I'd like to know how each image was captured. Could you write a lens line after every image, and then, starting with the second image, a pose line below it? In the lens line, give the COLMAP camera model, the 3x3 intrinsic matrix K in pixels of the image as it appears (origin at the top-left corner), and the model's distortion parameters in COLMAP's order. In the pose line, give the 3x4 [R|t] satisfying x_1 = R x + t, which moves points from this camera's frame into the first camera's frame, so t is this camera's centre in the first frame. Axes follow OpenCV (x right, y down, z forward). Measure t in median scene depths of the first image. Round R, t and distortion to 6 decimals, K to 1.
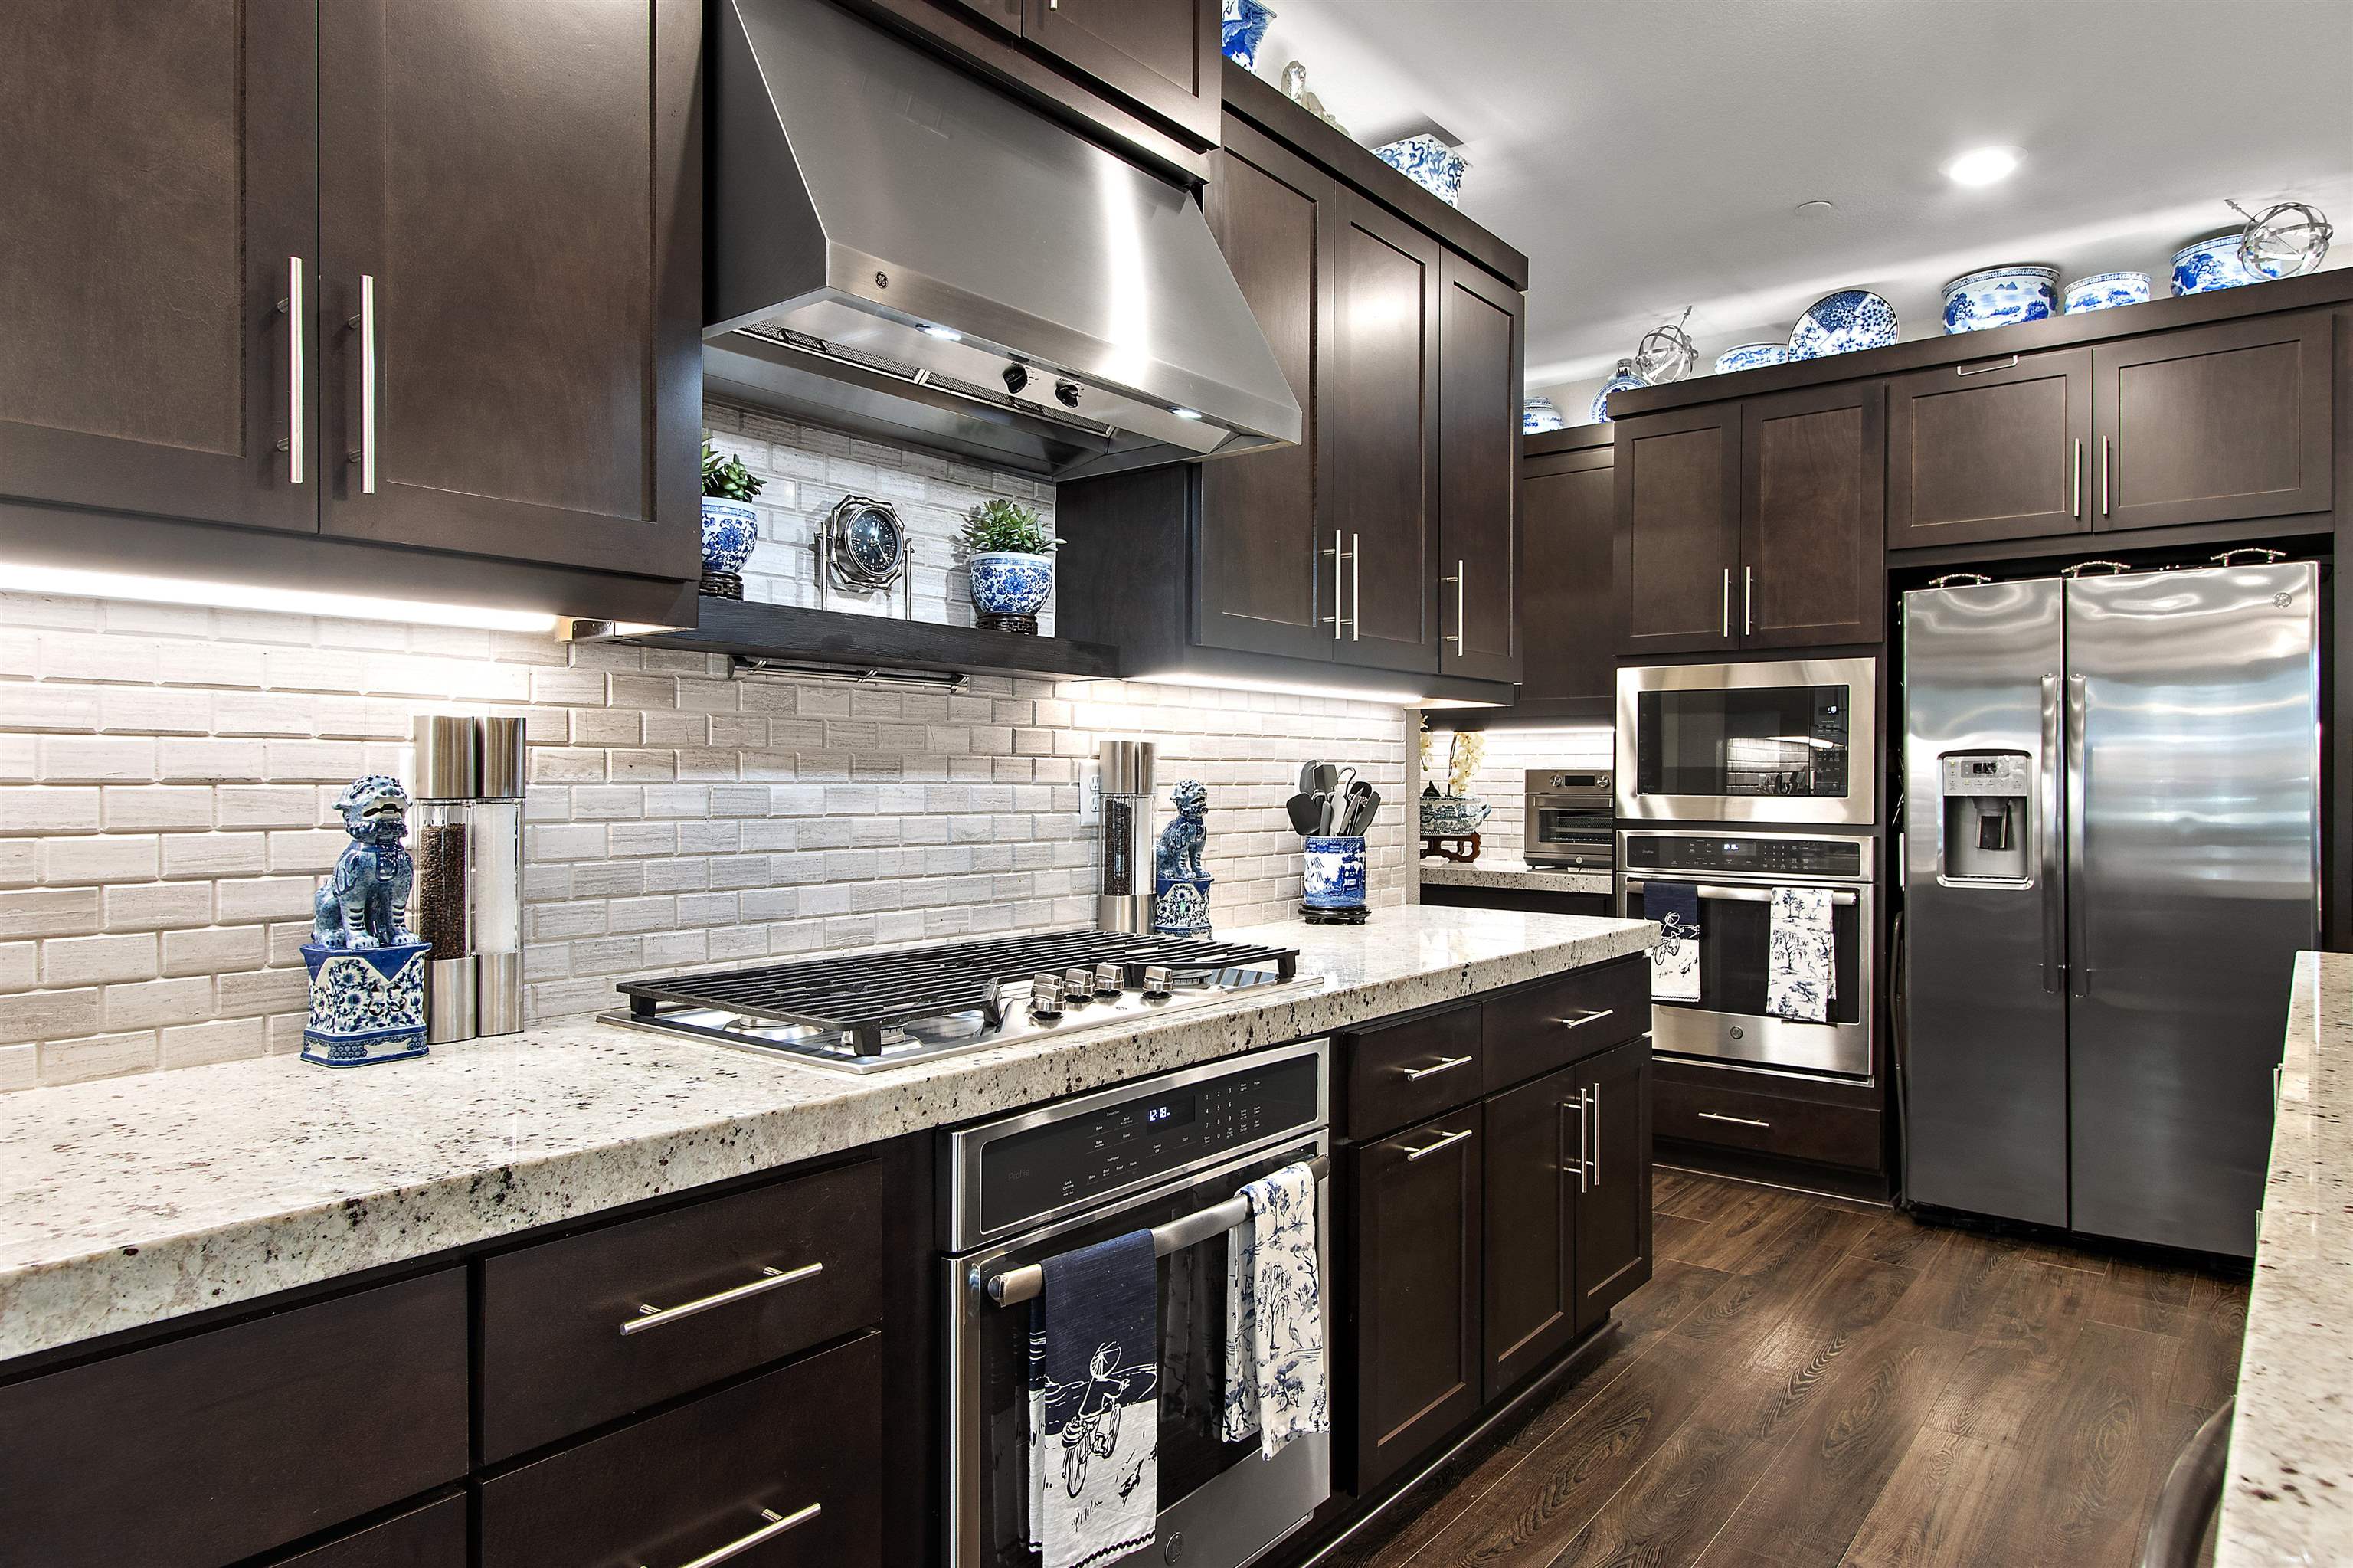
lens RADIAL K [[1438.8, 0, 1179.2], [0, 1438.8, 801.3], [0, 0, 1]] dist [0.018890, -0.000695]
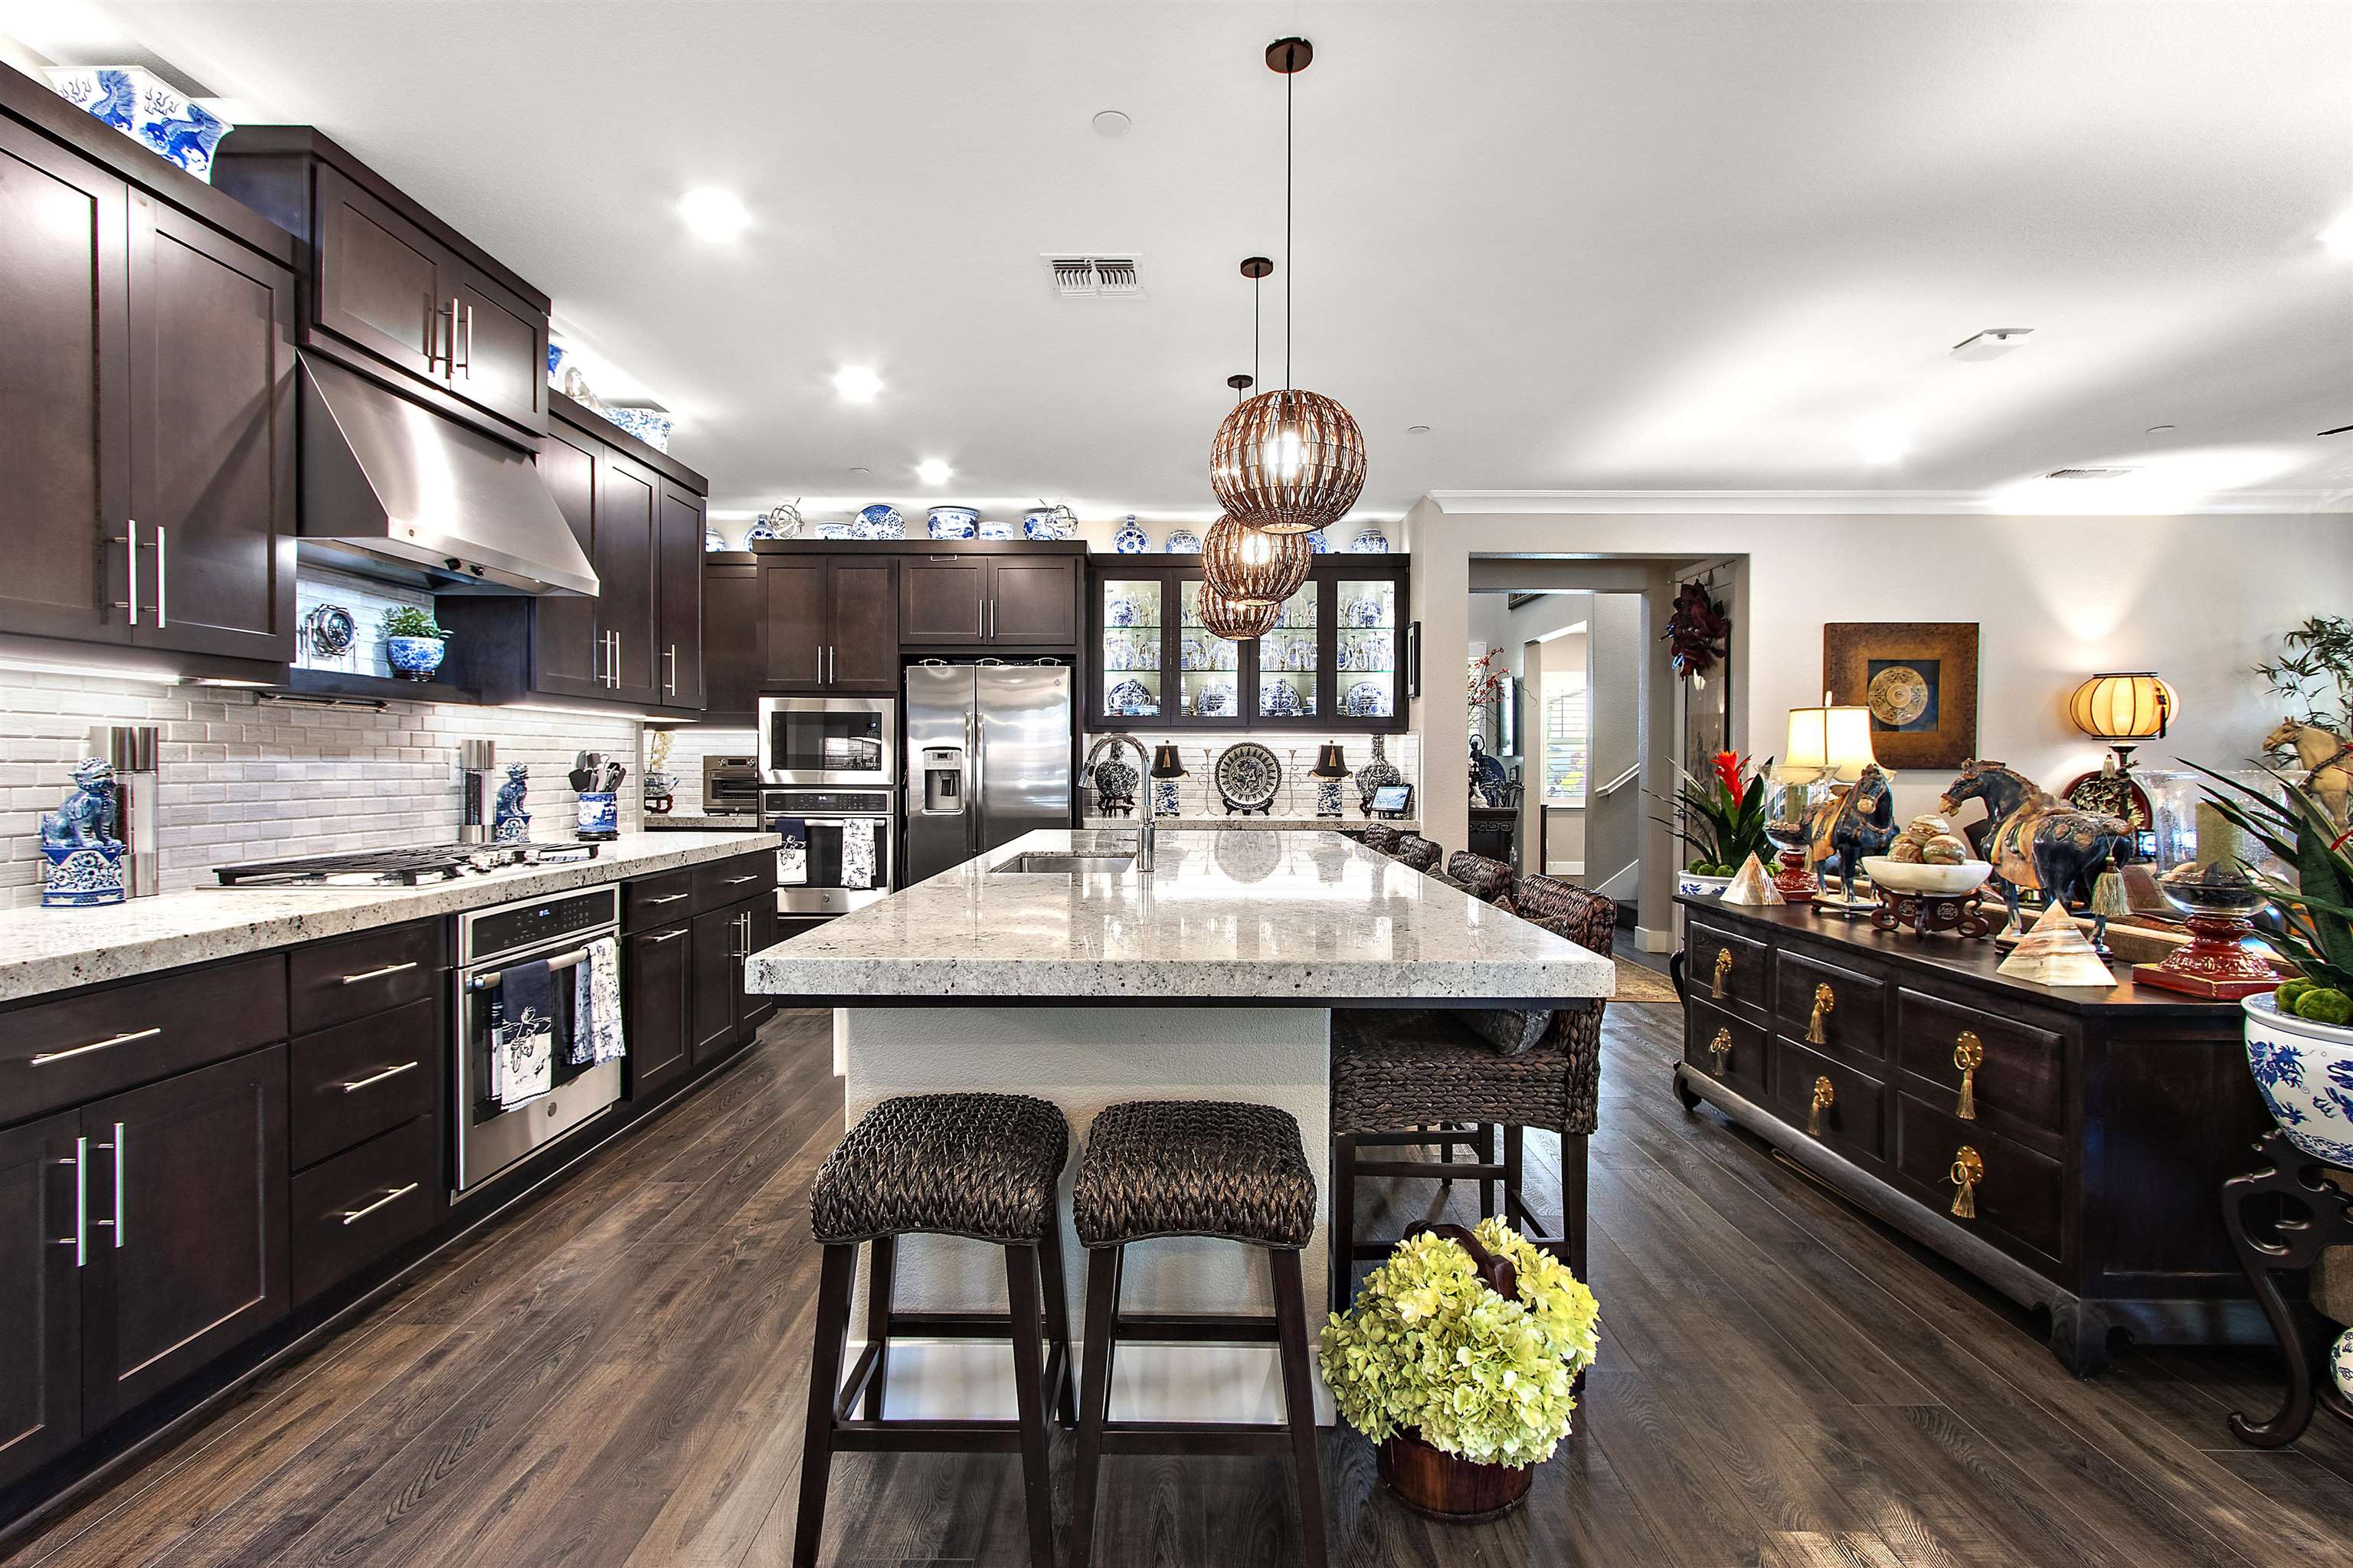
lens RADIAL K [[1087.6, 0, 1178.6], [0, 1087.6, 762.4], [0, 0, 1]] dist [-0.000613, -0.000454]
pose [[0.789484, 0.000580, 0.613771, -0.190777], [0.008150, 0.999901, -0.011428, 0.010067], [-0.613717, 0.014024, 0.789402, -0.645757]]
